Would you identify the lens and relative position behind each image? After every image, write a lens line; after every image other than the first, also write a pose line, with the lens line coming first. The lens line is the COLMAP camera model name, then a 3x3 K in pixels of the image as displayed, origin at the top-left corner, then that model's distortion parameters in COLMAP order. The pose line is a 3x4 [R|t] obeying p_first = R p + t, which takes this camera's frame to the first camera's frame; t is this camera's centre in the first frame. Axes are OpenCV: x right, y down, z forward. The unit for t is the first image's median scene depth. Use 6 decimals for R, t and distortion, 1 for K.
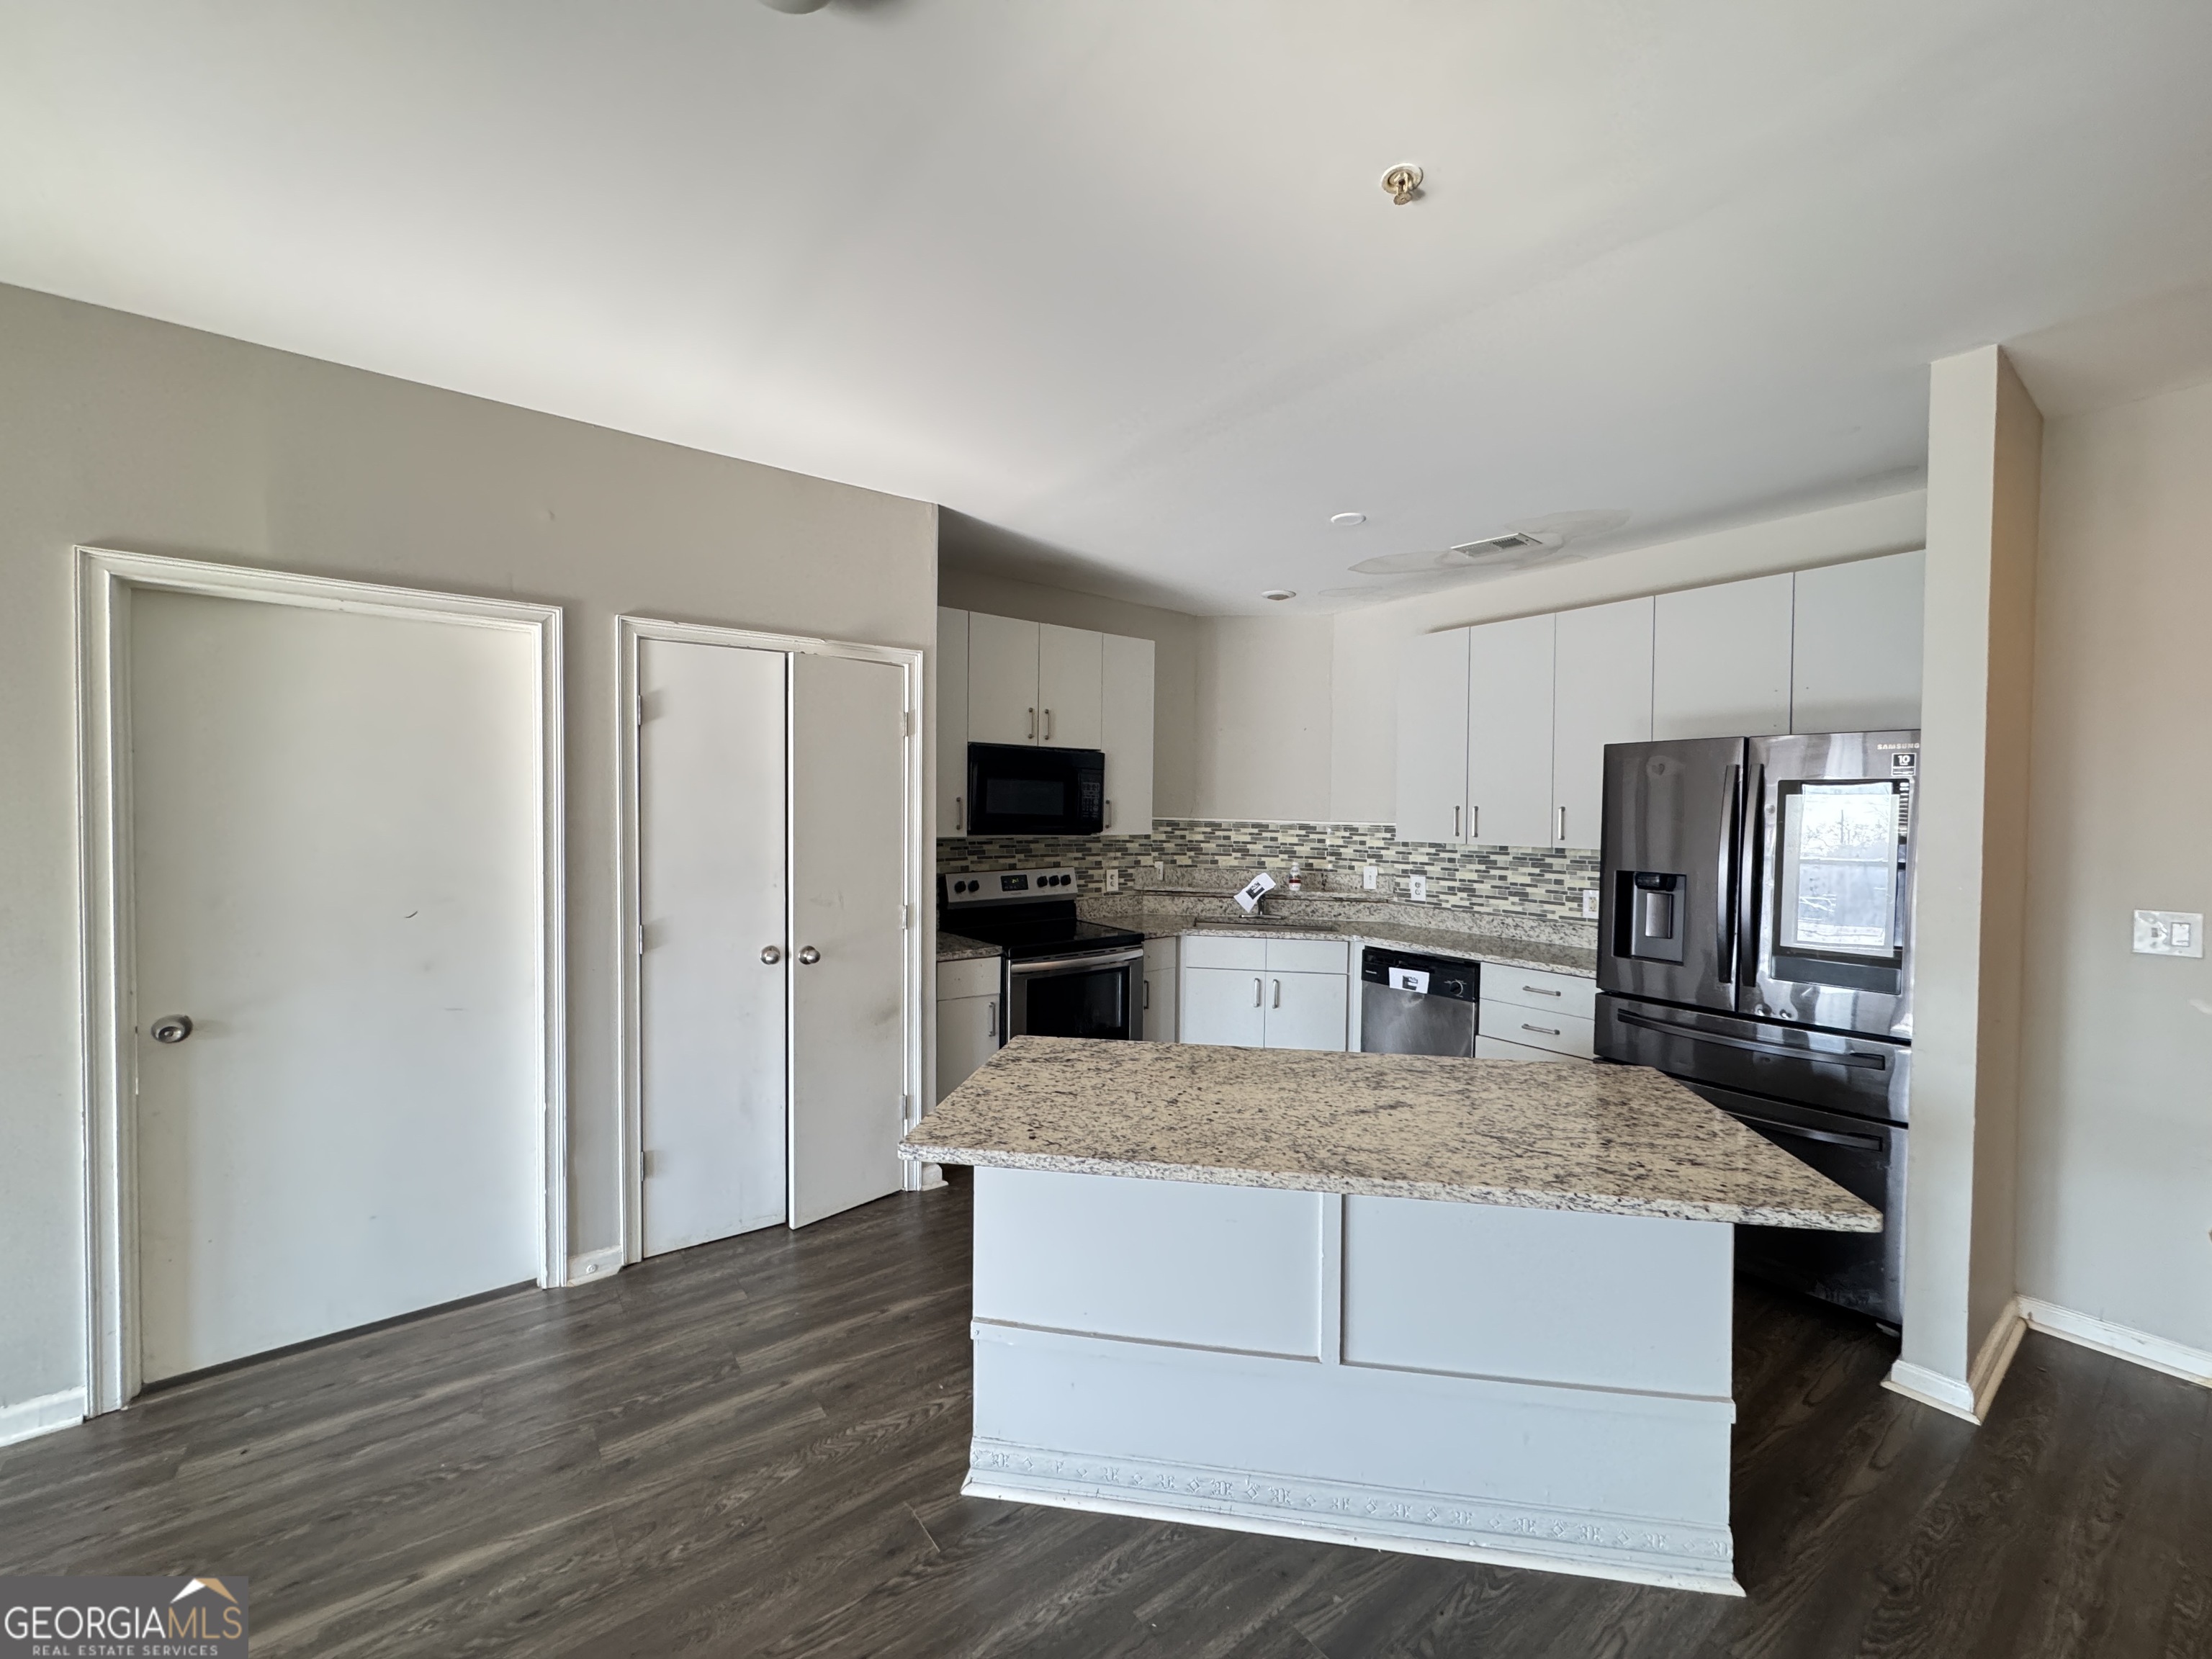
lens RADIAL K [[885.2, 0, 1111.7], [0, 885.2, 826.7], [0, 0, 1]] dist [0.000739, 0.000457]
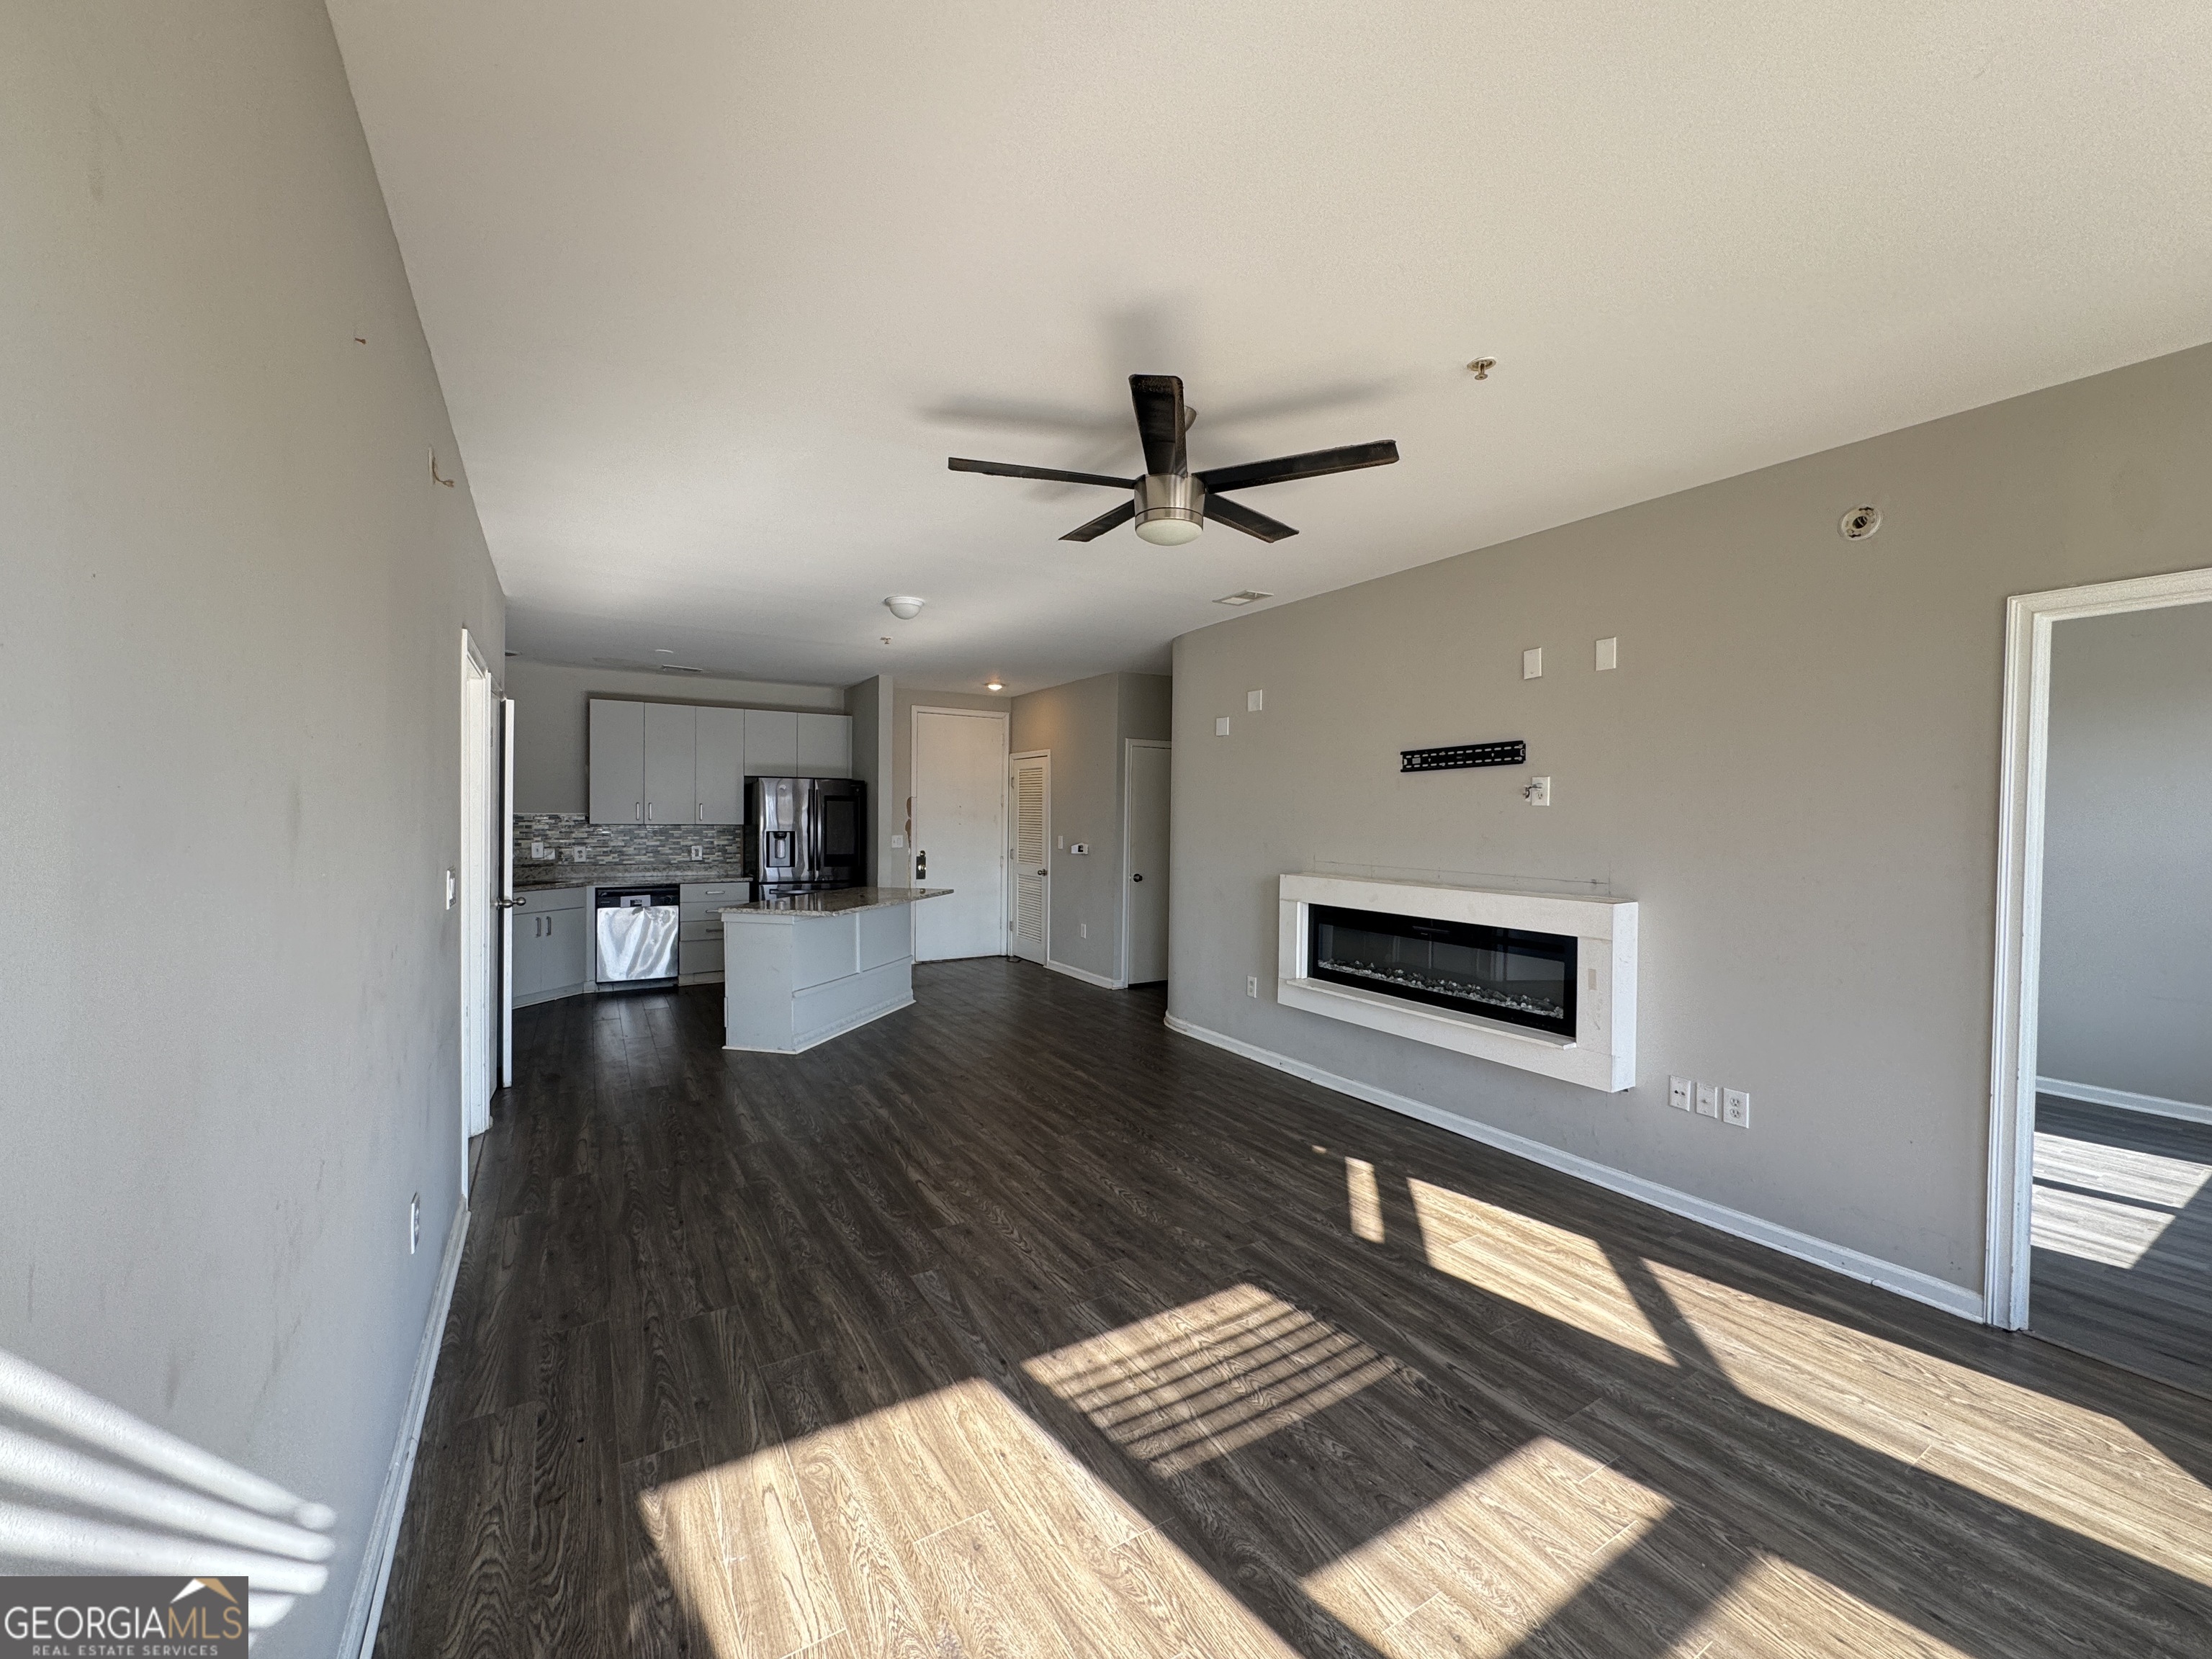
lens RADIAL K [[885.2, 0, 1111.7], [0, 885.2, 826.7], [0, 0, 1]] dist [0.000739, 0.000457]
pose [[0.105631, -0.025803, 0.994071, -1.294603], [0.011033, 0.999632, 0.024775, -0.009617], [-0.994344, 0.008350, 0.105876, -0.131872]]
